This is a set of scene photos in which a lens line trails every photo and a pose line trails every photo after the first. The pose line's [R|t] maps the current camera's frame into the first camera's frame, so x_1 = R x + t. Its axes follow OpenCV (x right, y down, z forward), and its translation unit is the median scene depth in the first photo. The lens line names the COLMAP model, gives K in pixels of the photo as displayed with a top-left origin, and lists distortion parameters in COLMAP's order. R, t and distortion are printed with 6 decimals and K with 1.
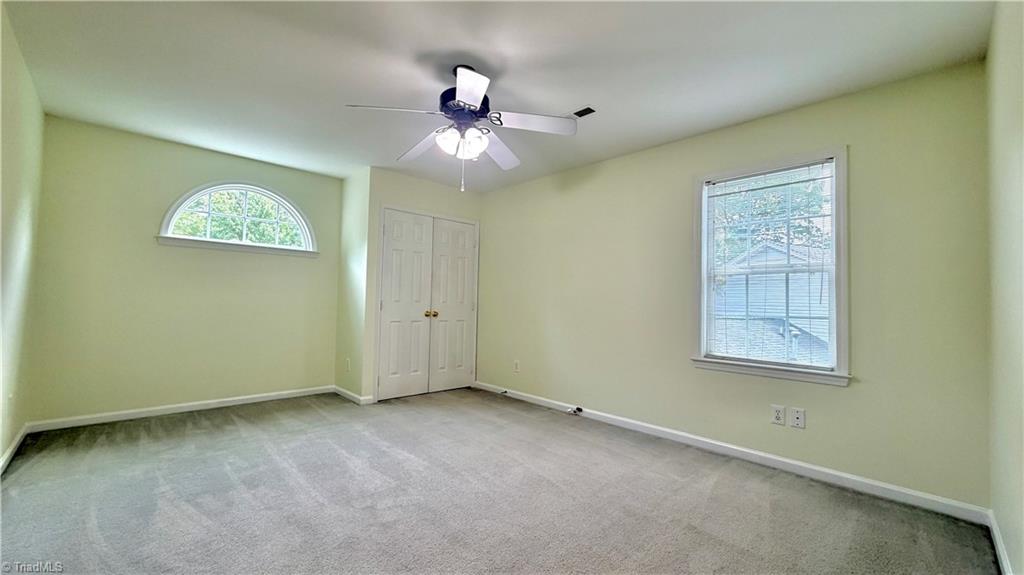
lens RADIAL K [[407.7, 0, 510.6], [0, 407.7, 286.7], [0, 0, 1]] dist [-0.000916, -0.000440]
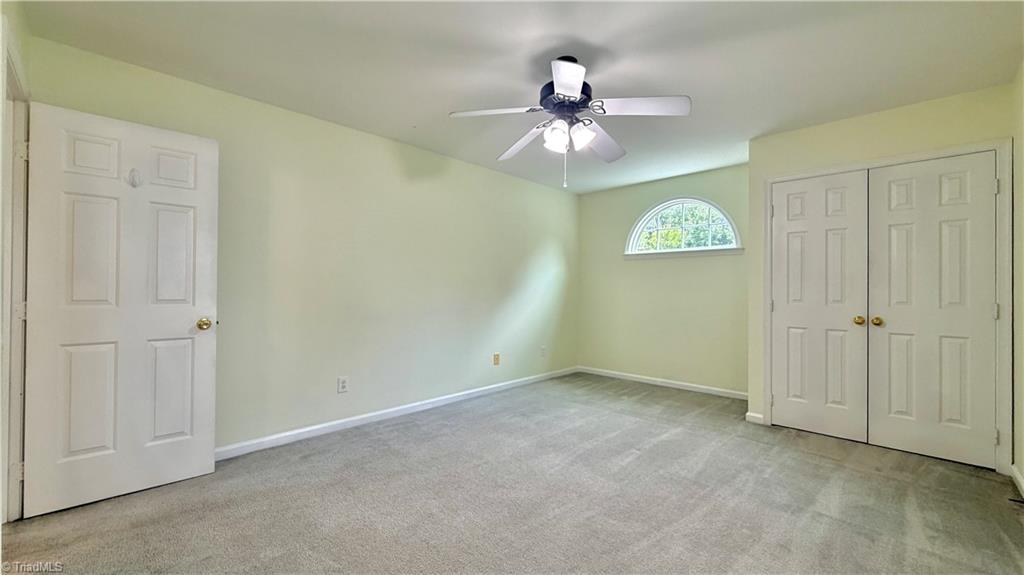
lens RADIAL K [[407.7, 0, 510.6], [0, 407.7, 286.7], [0, 0, 1]] dist [-0.000916, -0.000440]
pose [[0.054224, -0.030832, -0.998053, 0.503468], [0.020333, 0.999350, -0.029768, 0.025318], [0.998322, -0.018680, 0.054816, 0.499840]]
